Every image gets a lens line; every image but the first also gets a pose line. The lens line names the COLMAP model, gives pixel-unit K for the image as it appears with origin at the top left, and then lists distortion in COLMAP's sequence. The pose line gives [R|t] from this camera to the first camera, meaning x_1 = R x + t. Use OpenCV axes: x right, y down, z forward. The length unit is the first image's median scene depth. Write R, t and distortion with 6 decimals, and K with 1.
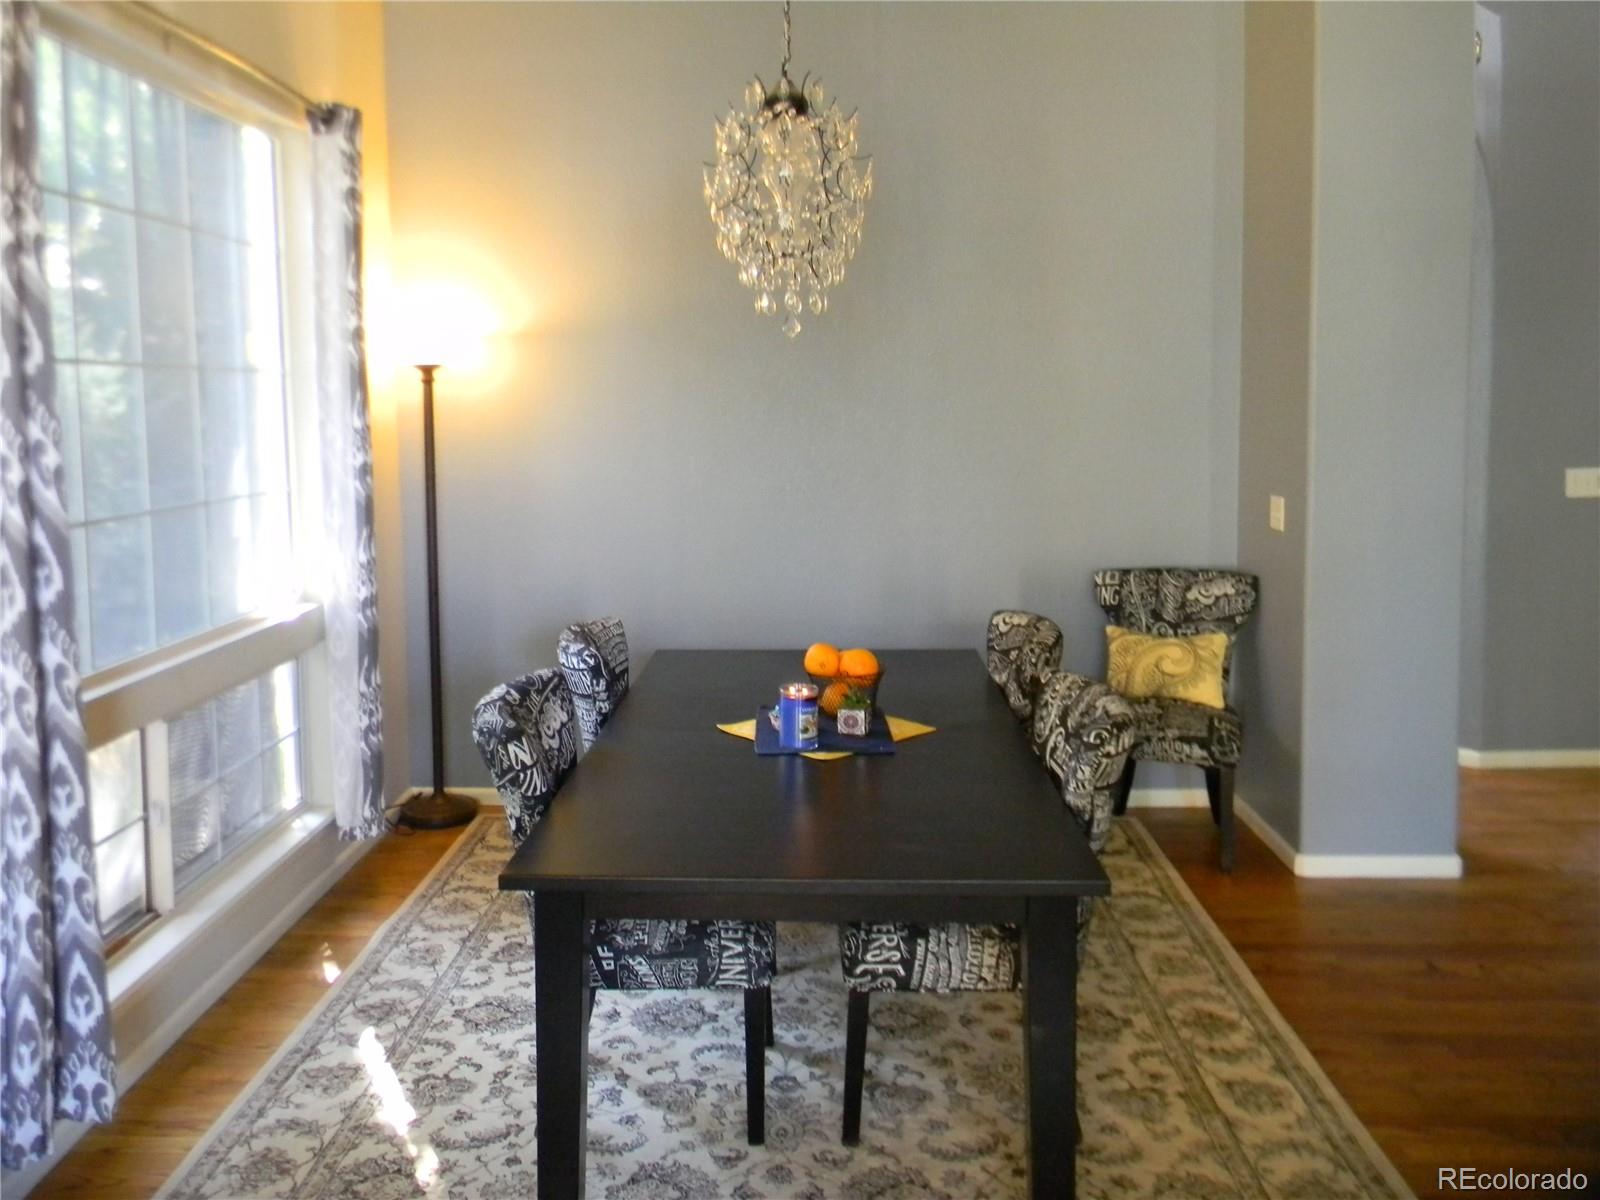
lens RADIAL K [[1257.8, 0, 767.6], [0, 1257.8, 506.0], [0, 0, 1]] dist [0.001088, 0.002434]
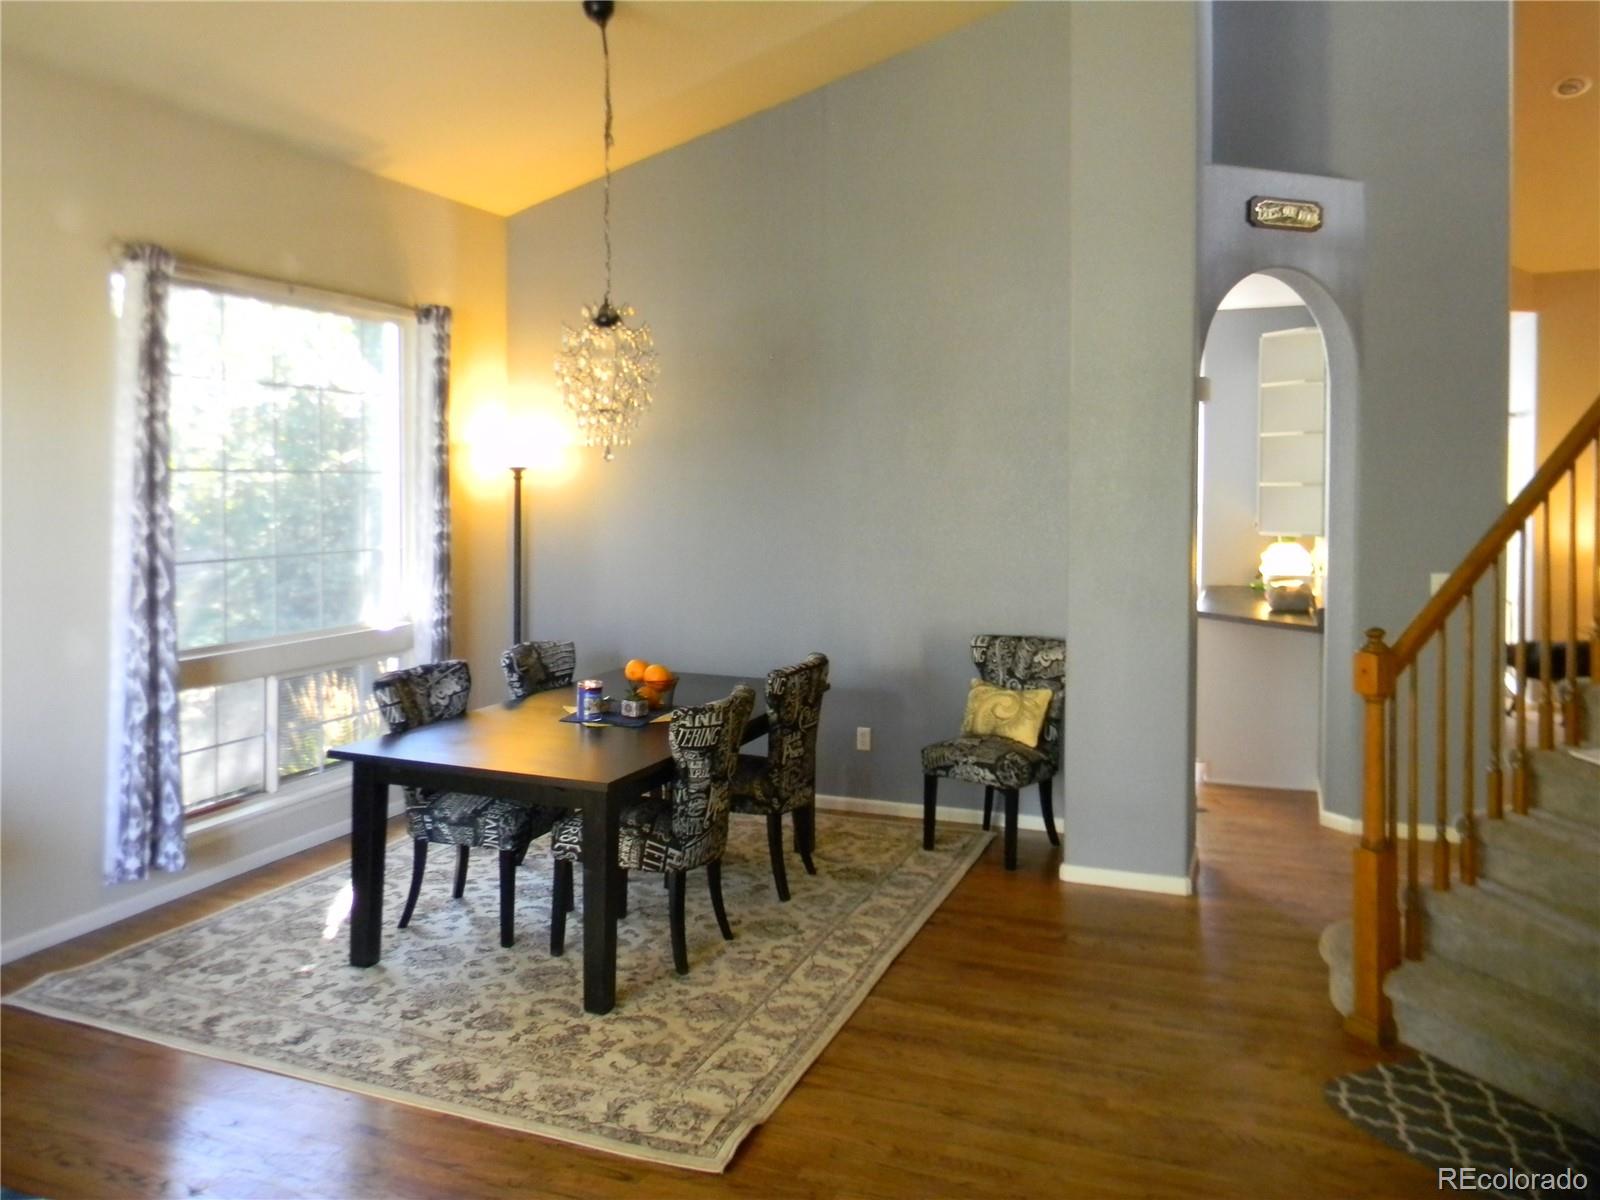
lens RADIAL K [[1257.8, 0, 767.6], [0, 1257.8, 506.0], [0, 0, 1]] dist [0.001088, 0.002434]
pose [[0.945314, 0.025658, -0.325151, 0.575986], [-0.045899, 0.997446, -0.054733, -0.000250], [0.322916, 0.066664, 0.944077, -0.339540]]
